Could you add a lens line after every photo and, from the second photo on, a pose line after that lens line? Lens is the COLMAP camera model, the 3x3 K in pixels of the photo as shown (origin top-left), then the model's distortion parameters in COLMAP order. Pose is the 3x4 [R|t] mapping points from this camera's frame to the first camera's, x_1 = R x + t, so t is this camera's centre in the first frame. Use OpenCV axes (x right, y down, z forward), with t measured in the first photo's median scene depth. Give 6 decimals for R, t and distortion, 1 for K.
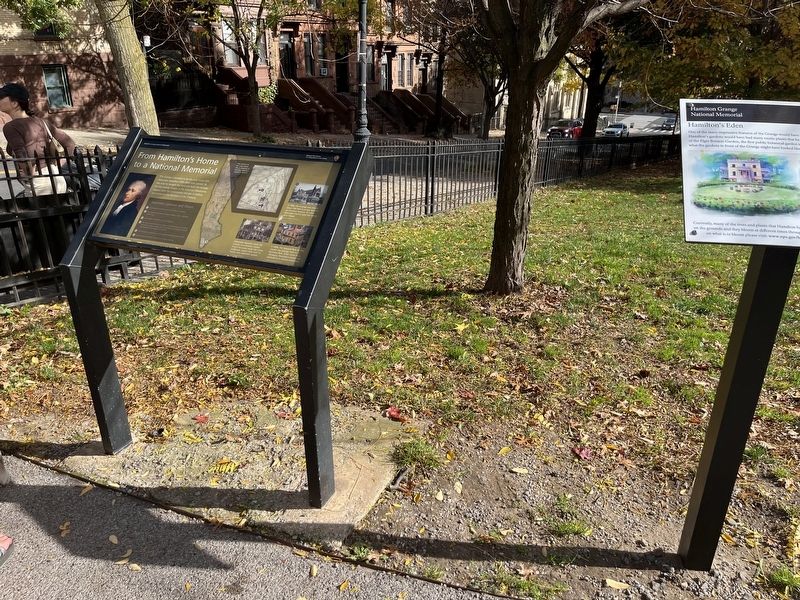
lens RADIAL K [[608.0, 0, 400.9], [0, 608.0, 311.5], [0, 0, 1]] dist [0.054626, -0.085557]
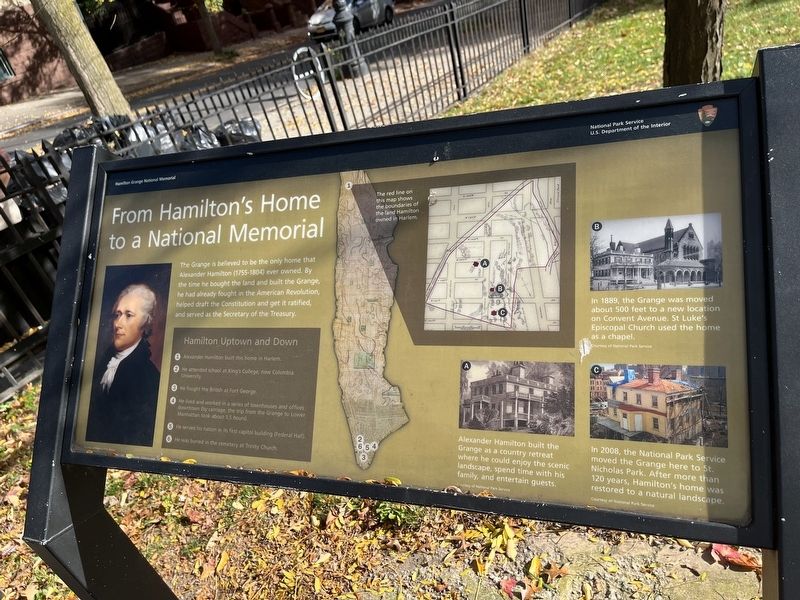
lens RADIAL K [[608.0, 0, 400.9], [0, 608.0, 311.5], [0, 0, 1]] dist [0.054626, -0.085557]
pose [[0.968562, -0.242892, -0.053769, -0.244463], [0.248635, 0.952313, 0.176863, -0.229685], [0.008246, -0.184671, 0.982766, 0.614599]]
